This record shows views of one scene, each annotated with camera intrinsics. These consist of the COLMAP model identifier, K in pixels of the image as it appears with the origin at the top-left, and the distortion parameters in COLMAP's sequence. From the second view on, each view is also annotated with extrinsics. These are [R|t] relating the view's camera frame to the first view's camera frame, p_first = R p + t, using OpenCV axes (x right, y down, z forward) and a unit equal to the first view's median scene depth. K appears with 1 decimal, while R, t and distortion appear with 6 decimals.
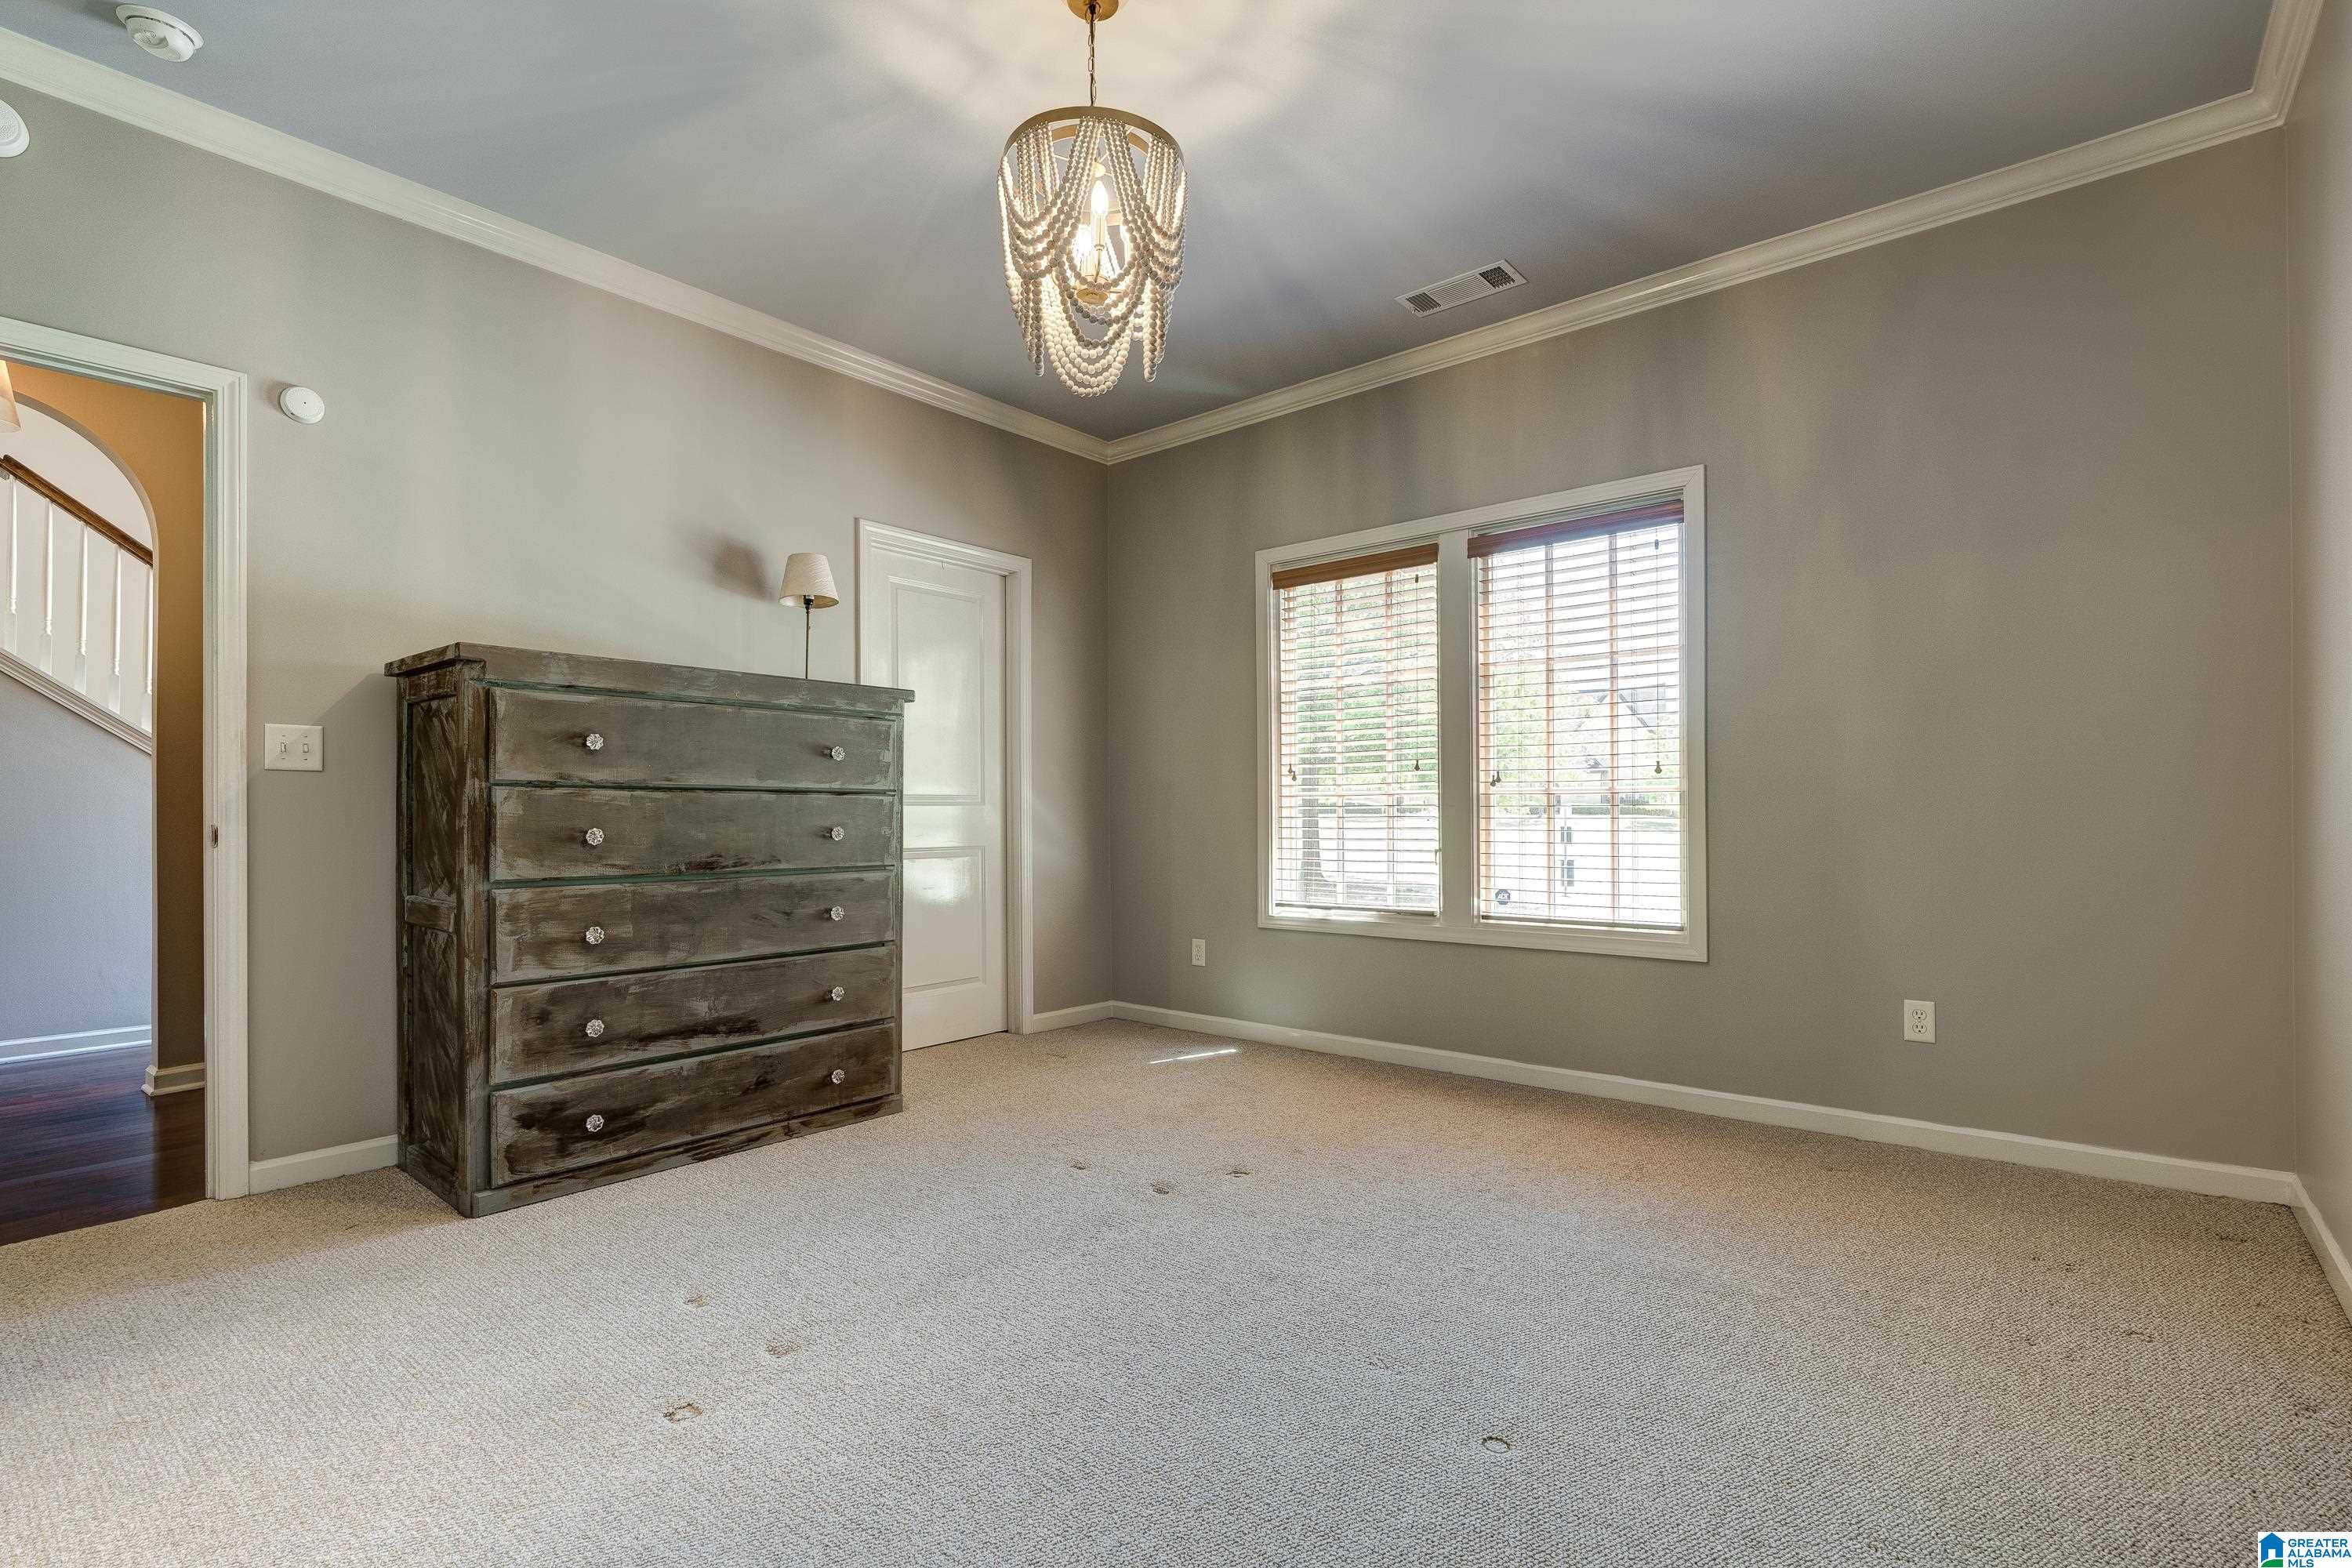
lens RADIAL K [[1067.5, 0, 1160.4], [0, 1067.5, 794.1], [0, 0, 1]] dist [-0.005180, 0.000724]
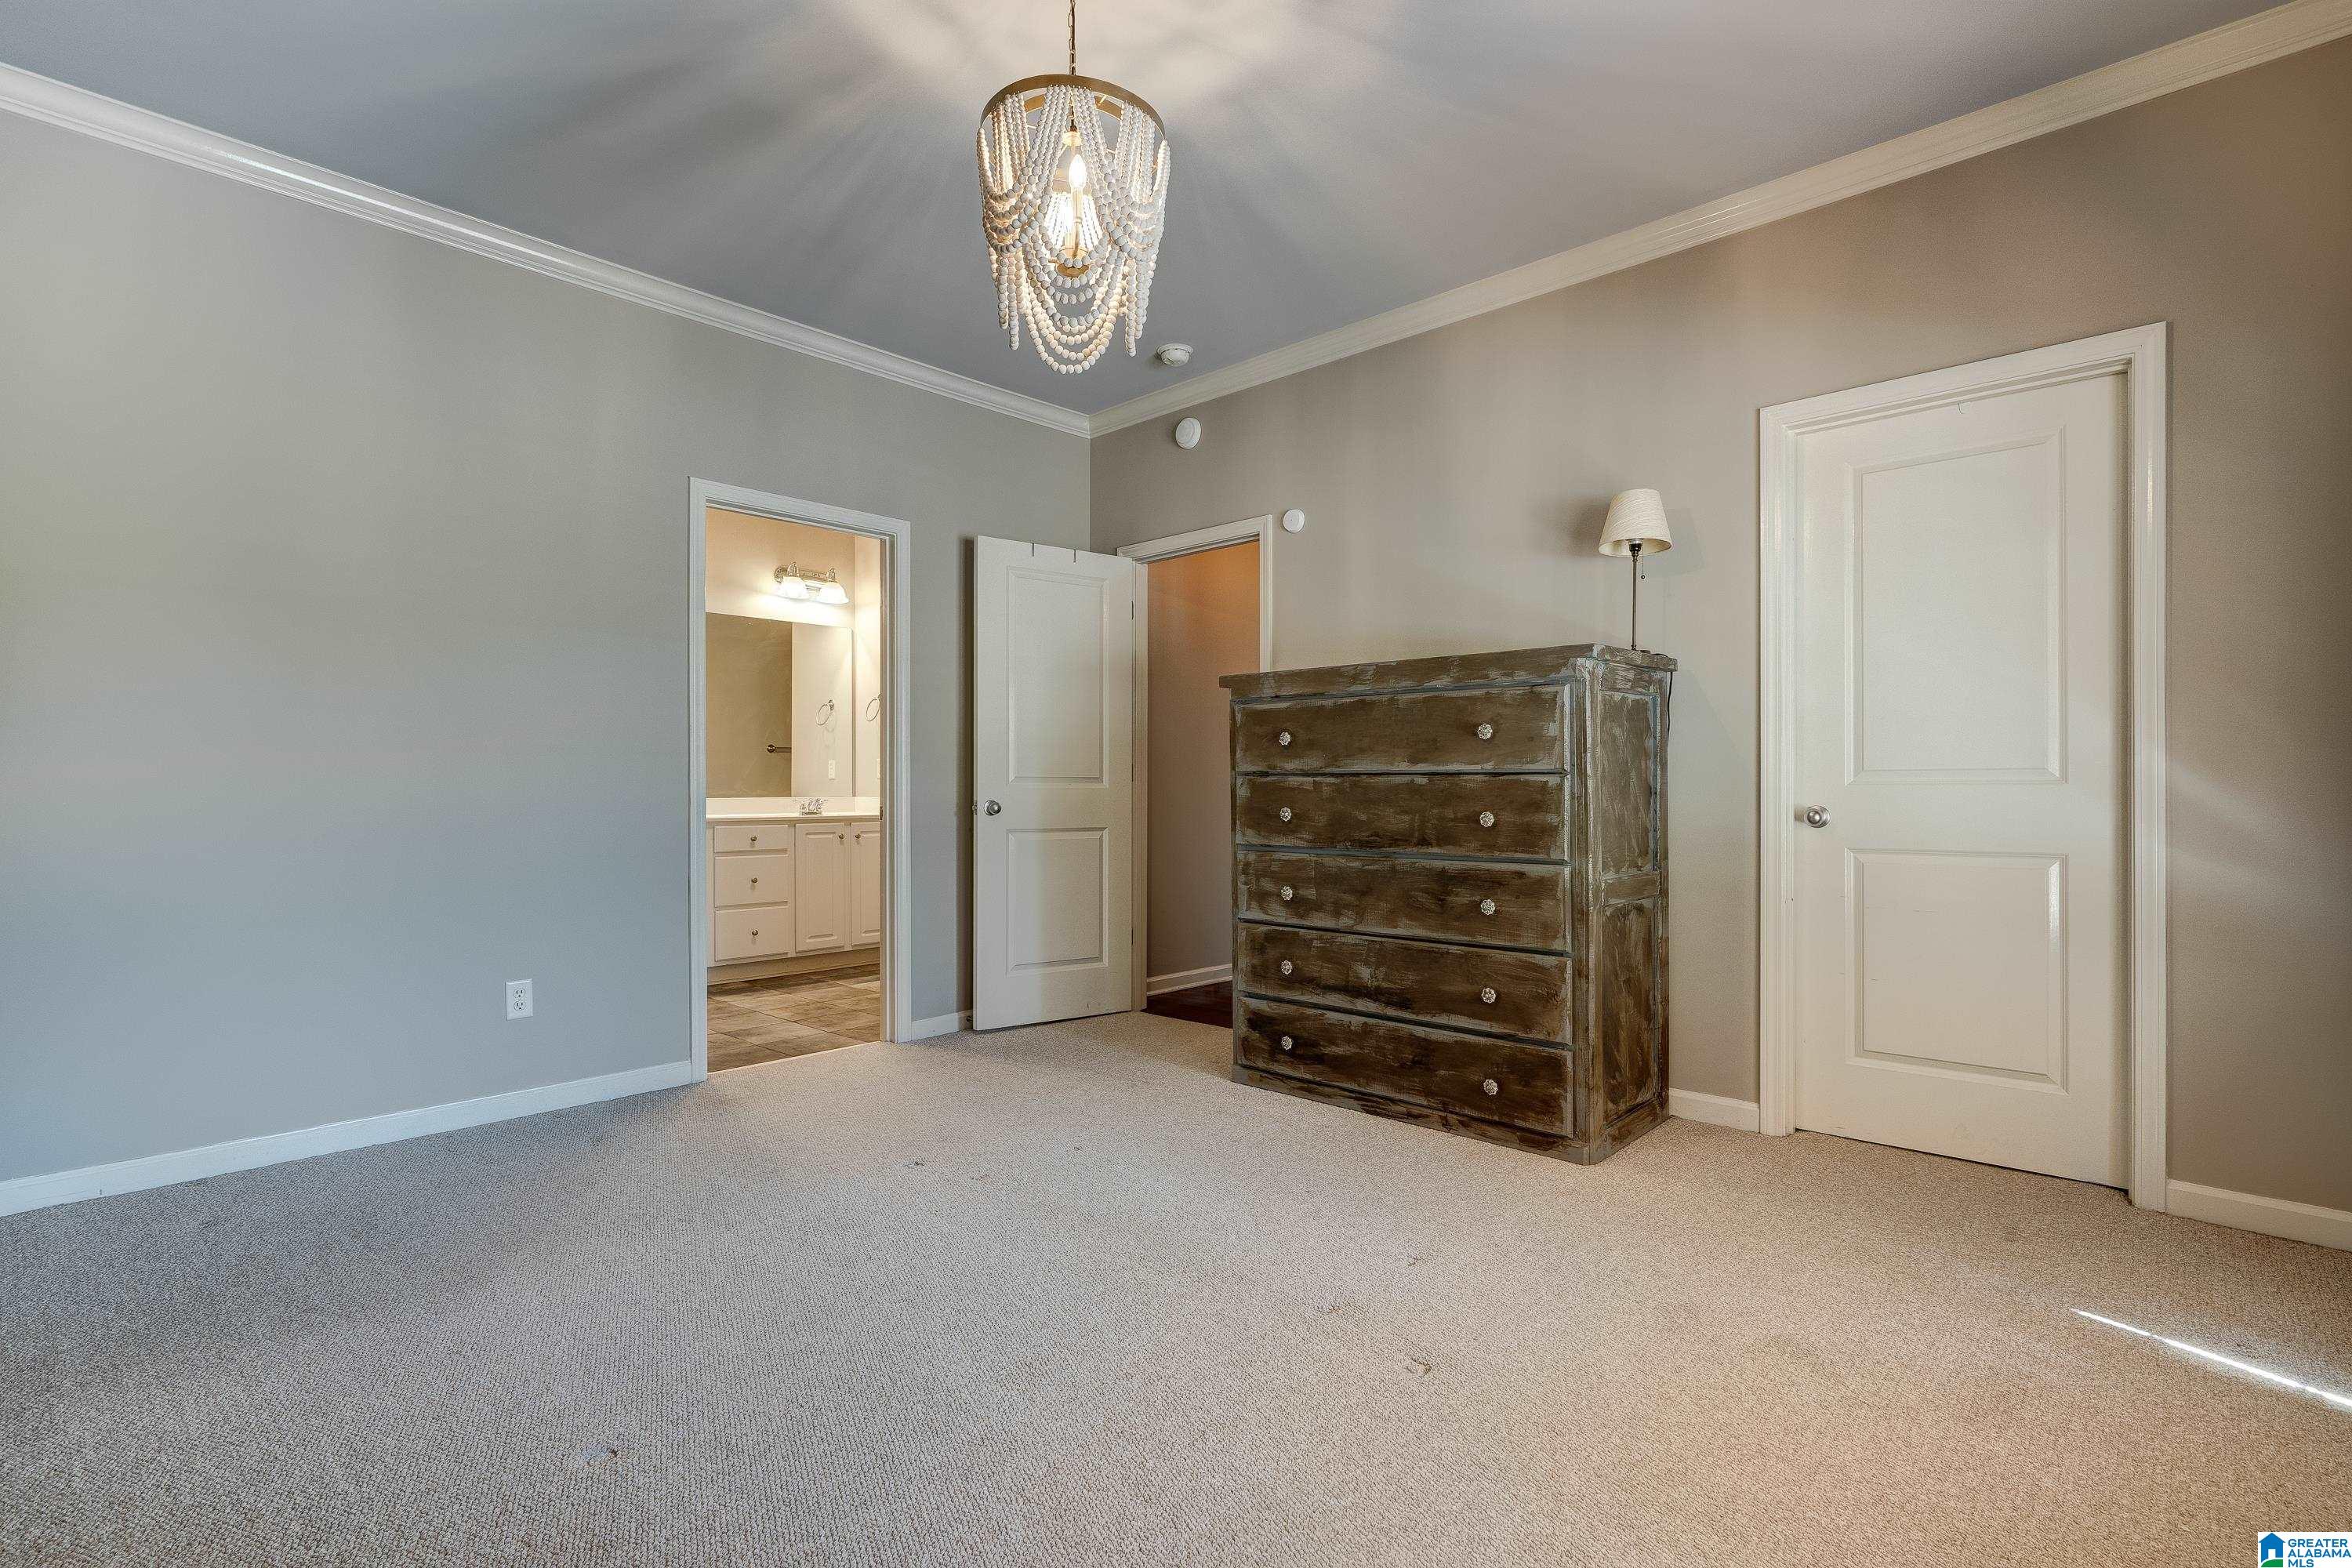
lens RADIAL K [[1067.5, 0, 1156.8], [0, 1067.5, 786.3], [0, 0, 1]] dist [-0.005180, 0.000724]
pose [[-0.026319, -0.003734, -0.999647, 0.697514], [0.015885, 0.999865, -0.004153, 0.009174], [0.999527, -0.015988, -0.026256, 0.845854]]
